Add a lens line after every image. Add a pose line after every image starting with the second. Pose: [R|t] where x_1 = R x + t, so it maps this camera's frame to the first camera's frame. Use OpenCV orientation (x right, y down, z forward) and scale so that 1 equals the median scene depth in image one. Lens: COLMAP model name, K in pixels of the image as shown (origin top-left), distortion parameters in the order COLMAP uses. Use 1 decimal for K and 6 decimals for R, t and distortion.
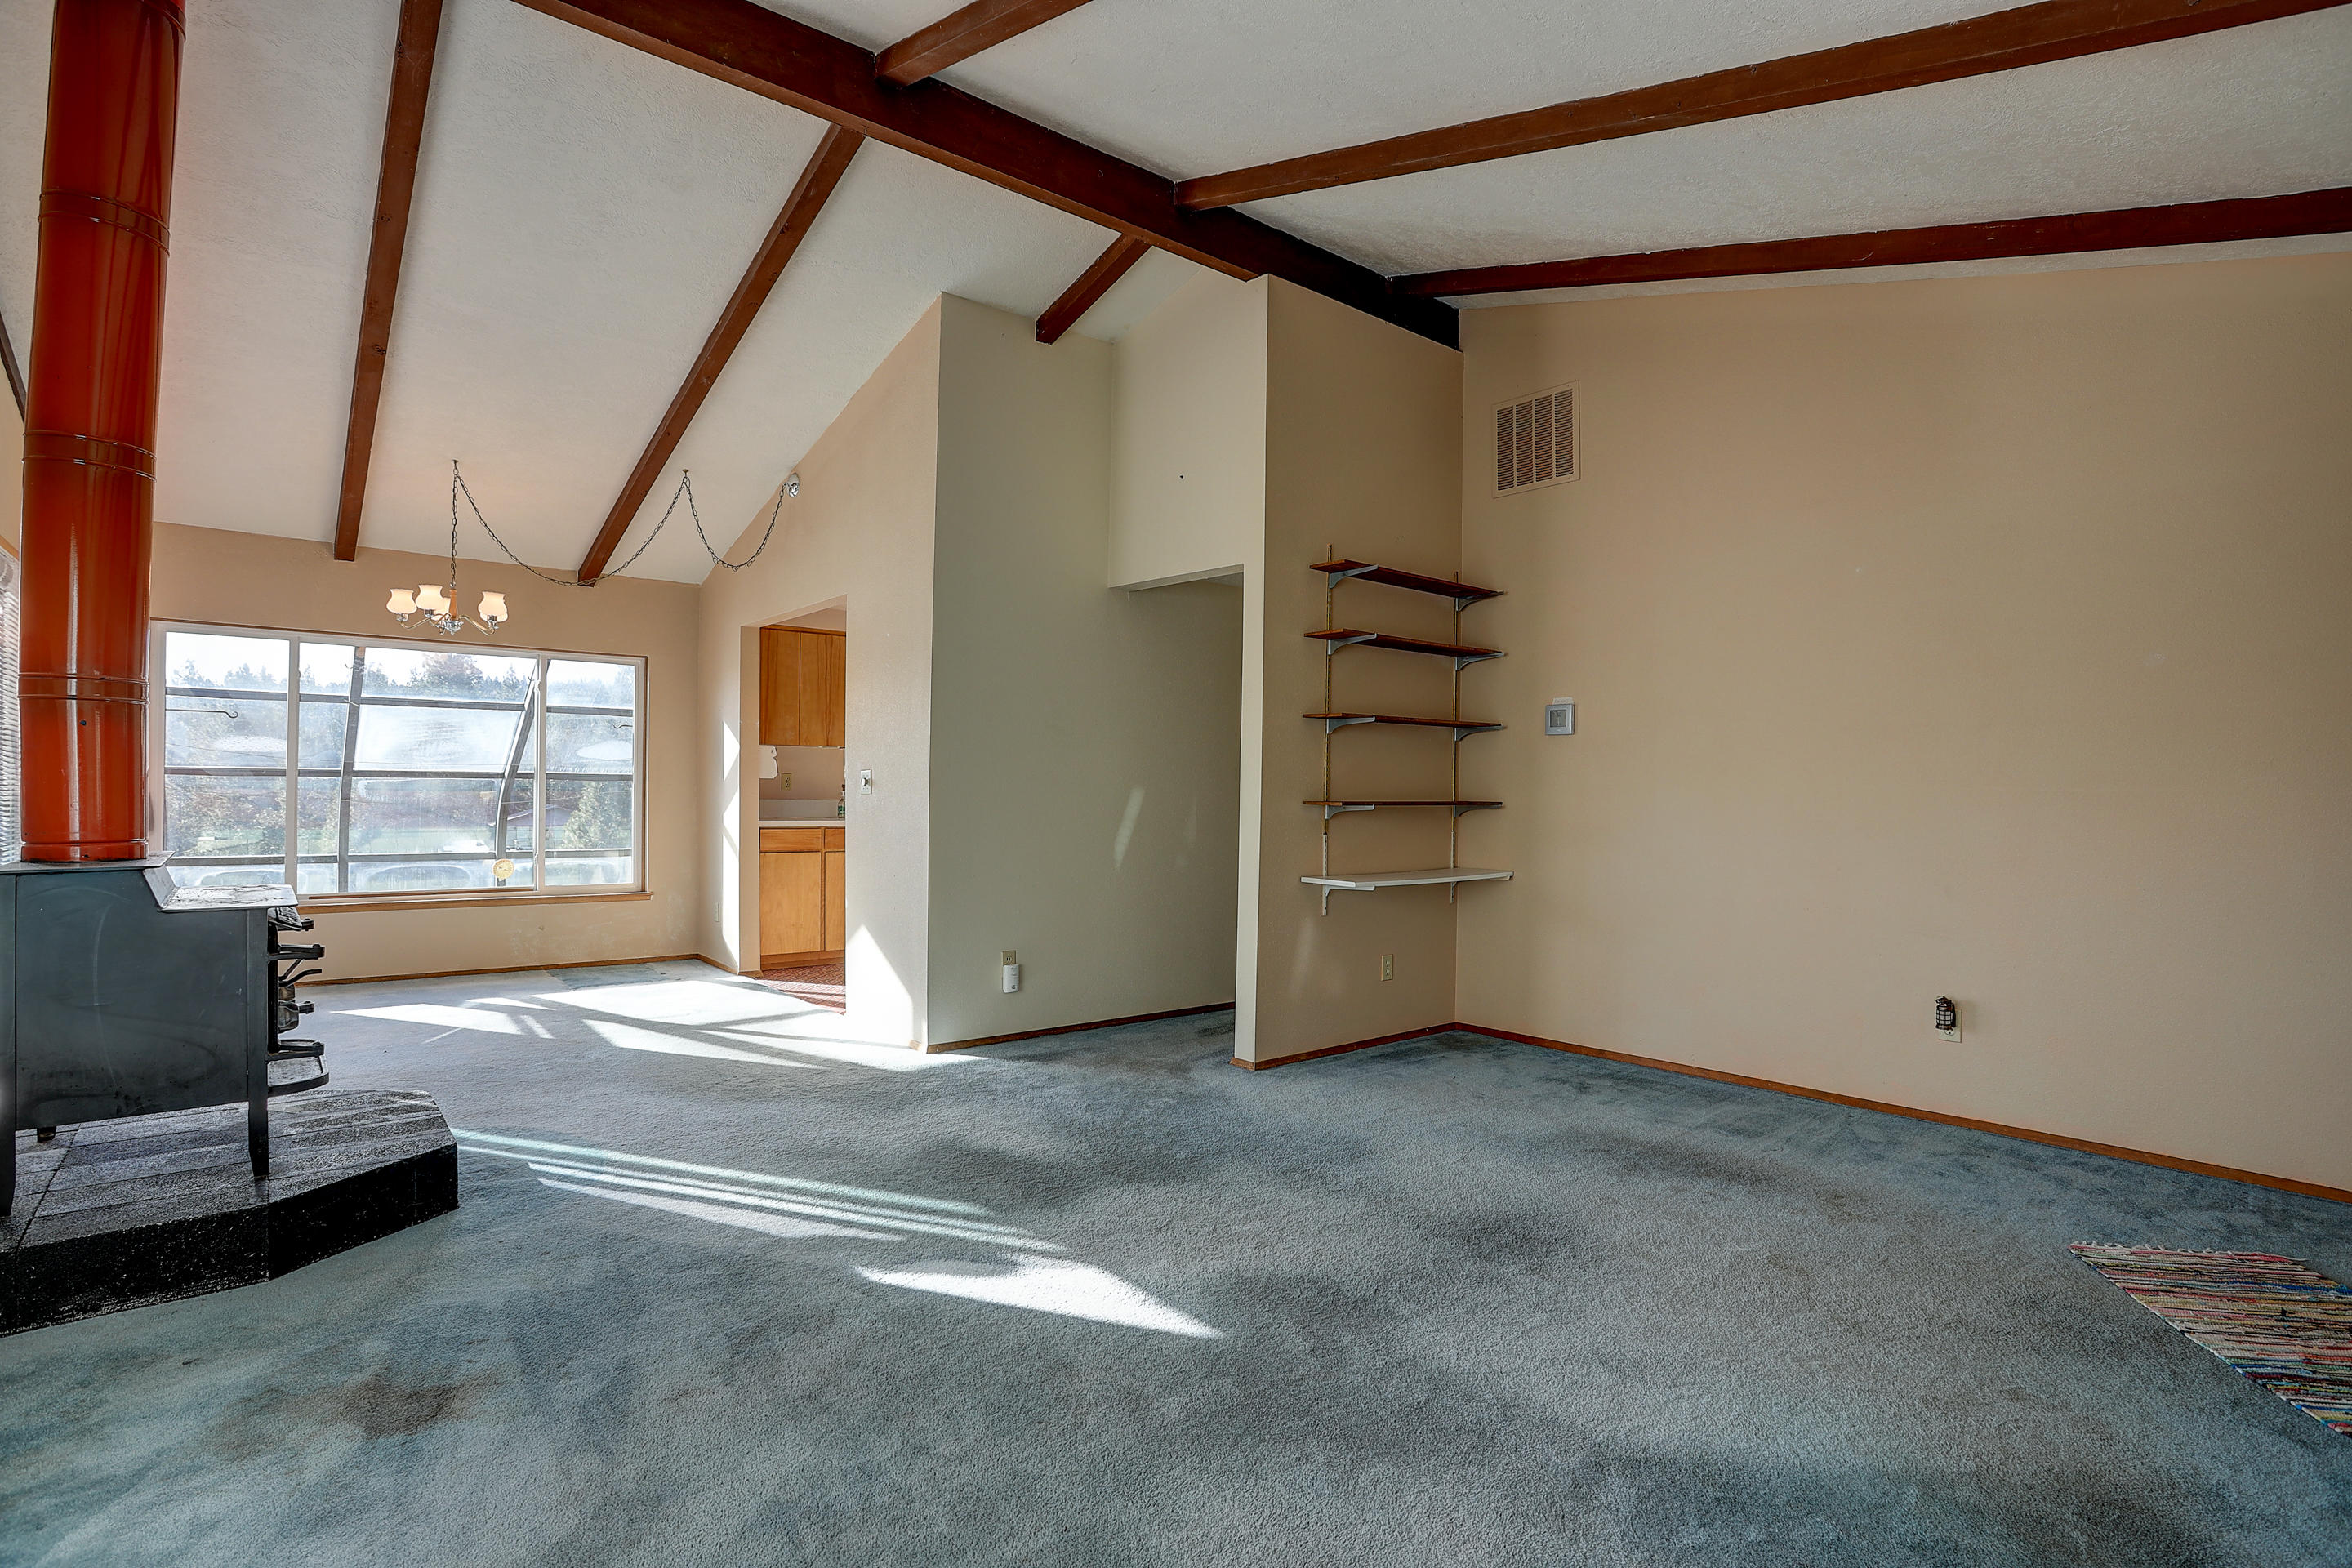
lens RADIAL K [[1156.8, 0, 1192.8], [0, 1156.8, 779.3], [0, 0, 1]] dist [-0.064522, 0.025994]
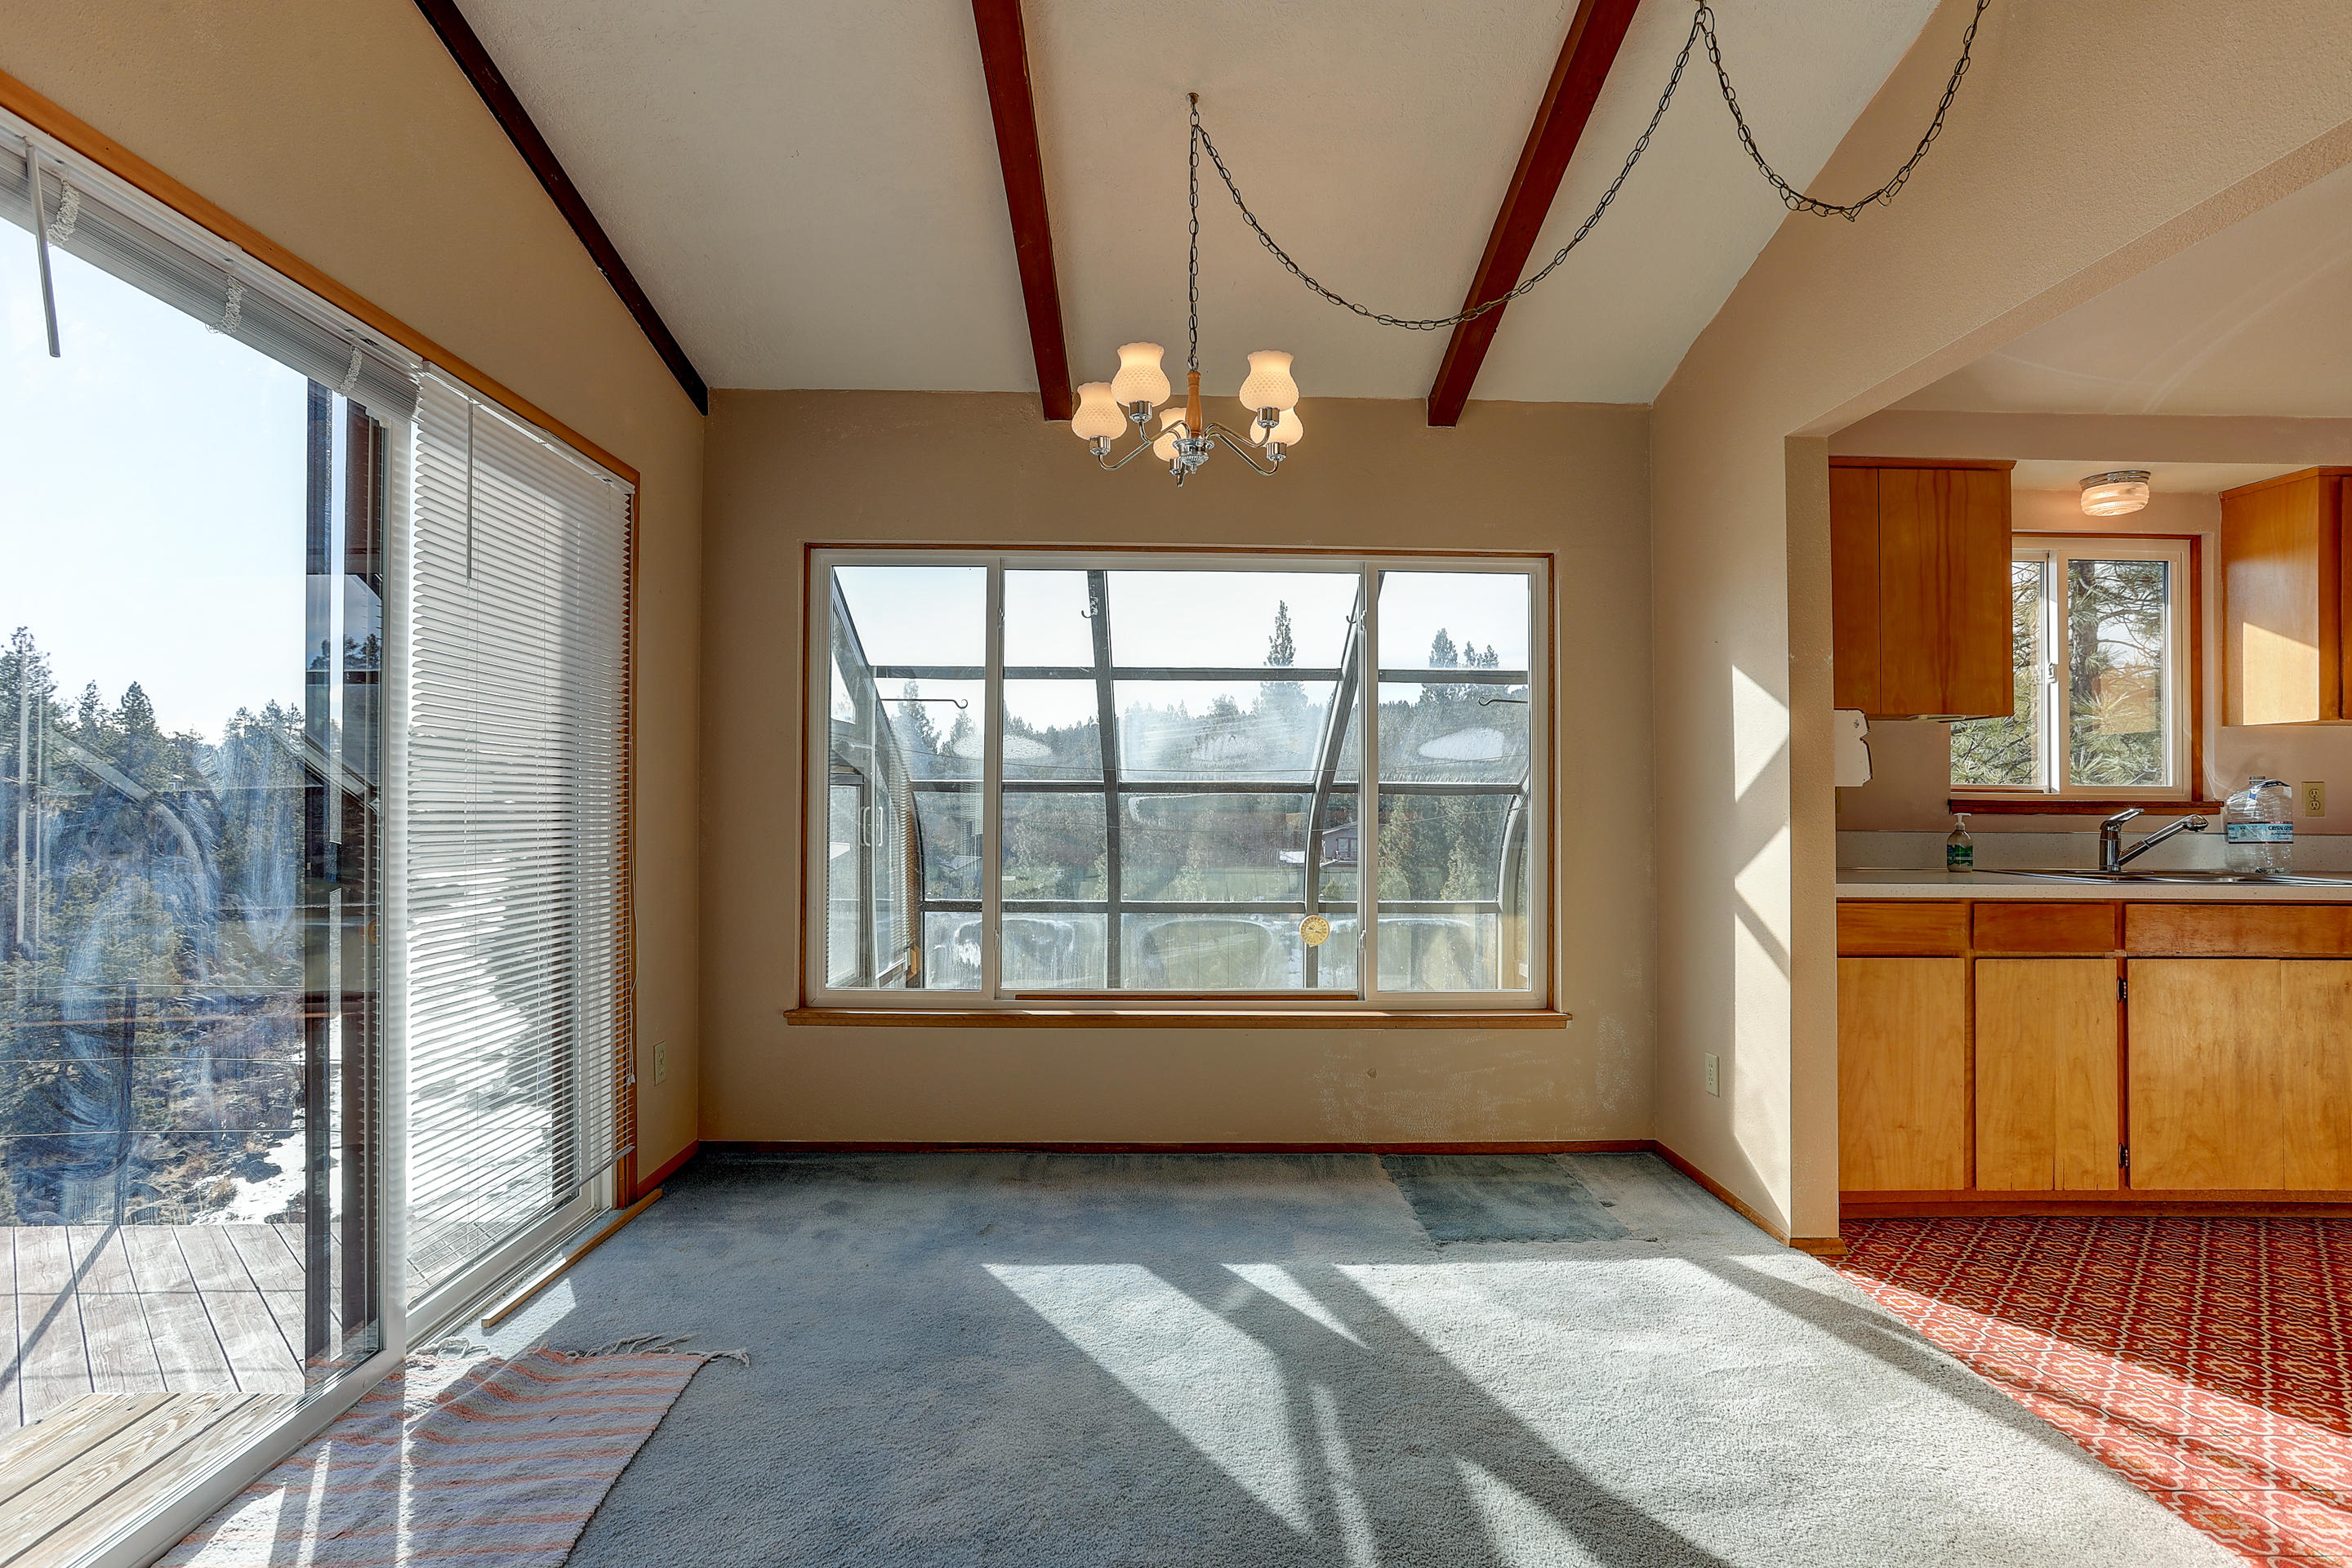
lens RADIAL K [[1156.8, 0, 1133.6], [0, 1156.8, 780.2], [0, 0, 1]] dist [-0.064522, 0.025994]
pose [[0.757898, -0.014529, -0.652212, -0.288027], [0.007543, 0.999880, -0.013508, -0.000121], [0.652330, 0.005318, 0.757917, 0.487289]]
